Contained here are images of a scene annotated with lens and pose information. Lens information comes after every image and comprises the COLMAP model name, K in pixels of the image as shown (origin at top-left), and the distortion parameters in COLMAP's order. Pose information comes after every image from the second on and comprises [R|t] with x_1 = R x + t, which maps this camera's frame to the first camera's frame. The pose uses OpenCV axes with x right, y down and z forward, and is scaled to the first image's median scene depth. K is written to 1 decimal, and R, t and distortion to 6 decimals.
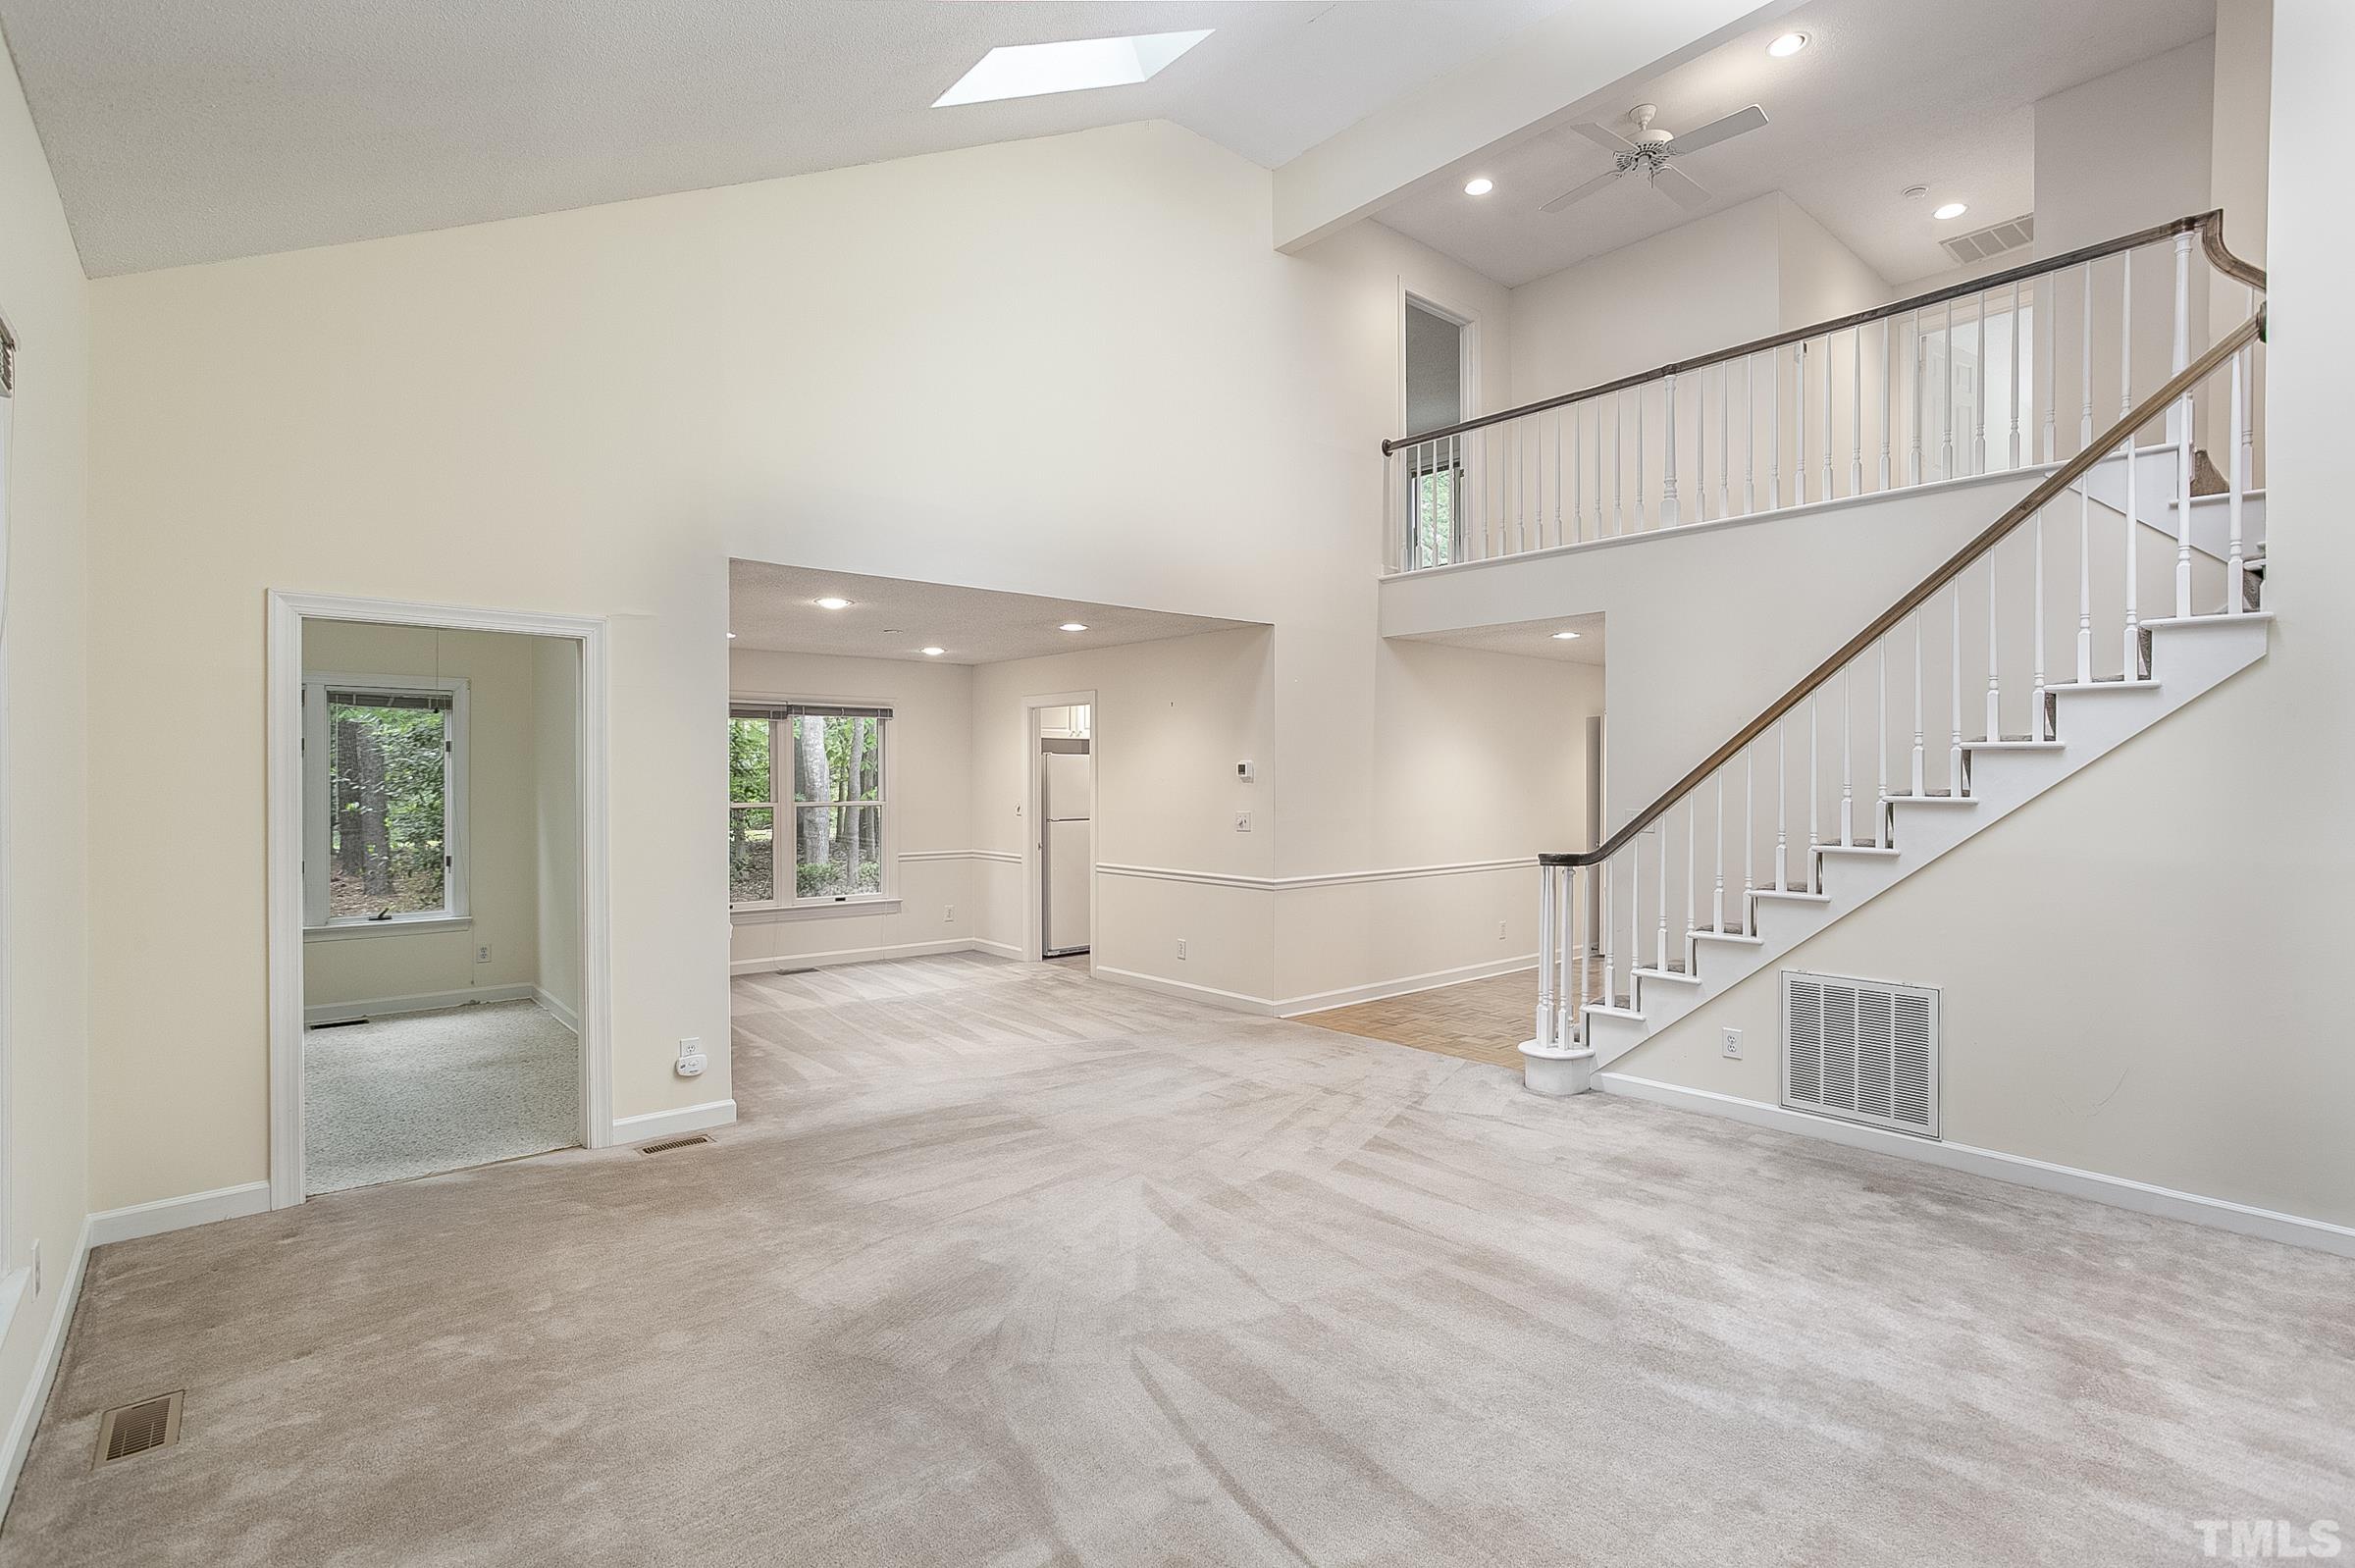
lens RADIAL K [[1131.3, 0, 1181.7], [0, 1131.3, 786.0], [0, 0, 1]] dist [0.001061, 0.000820]
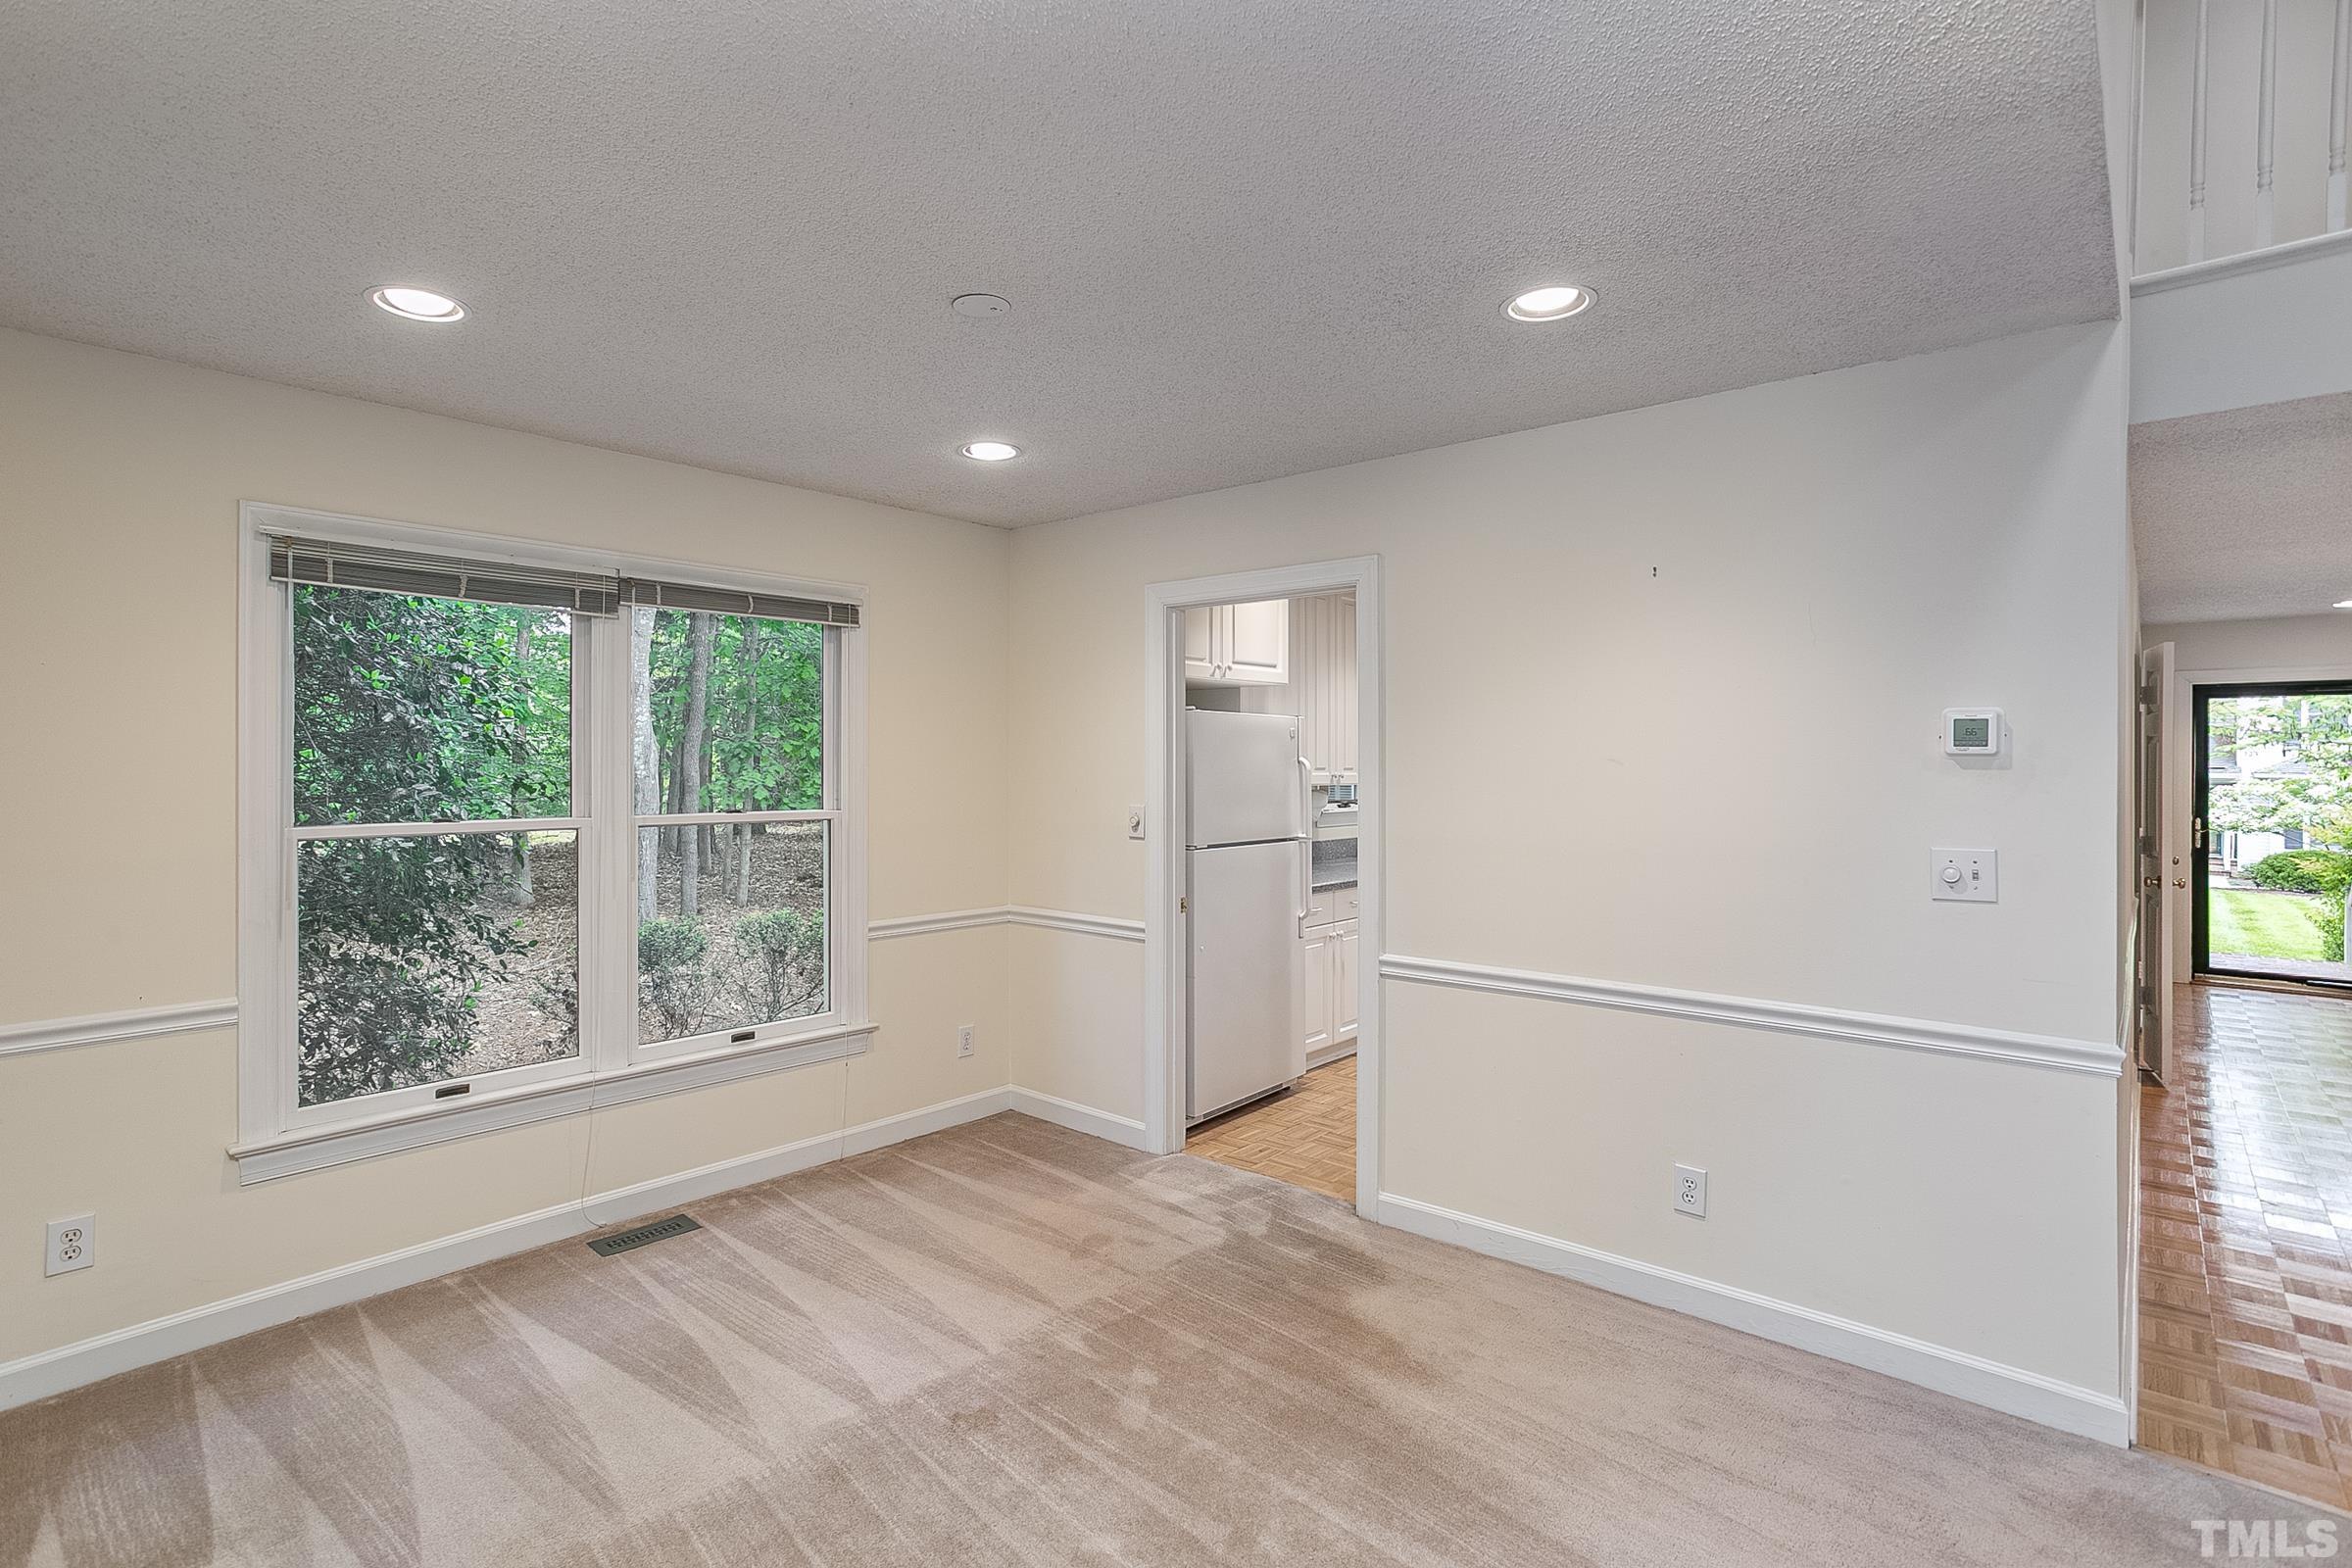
lens RADIAL K [[1129.8, 0, 1169.1], [0, 1129.8, 773.5], [0, 0, 1]] dist [0.001061, 0.000820]
pose [[0.989902, 0.007985, 0.141525, -0.201169], [-0.007374, 0.999961, -0.004843, 0.000976], [-0.141558, 0.003750, 0.989923, 0.547054]]
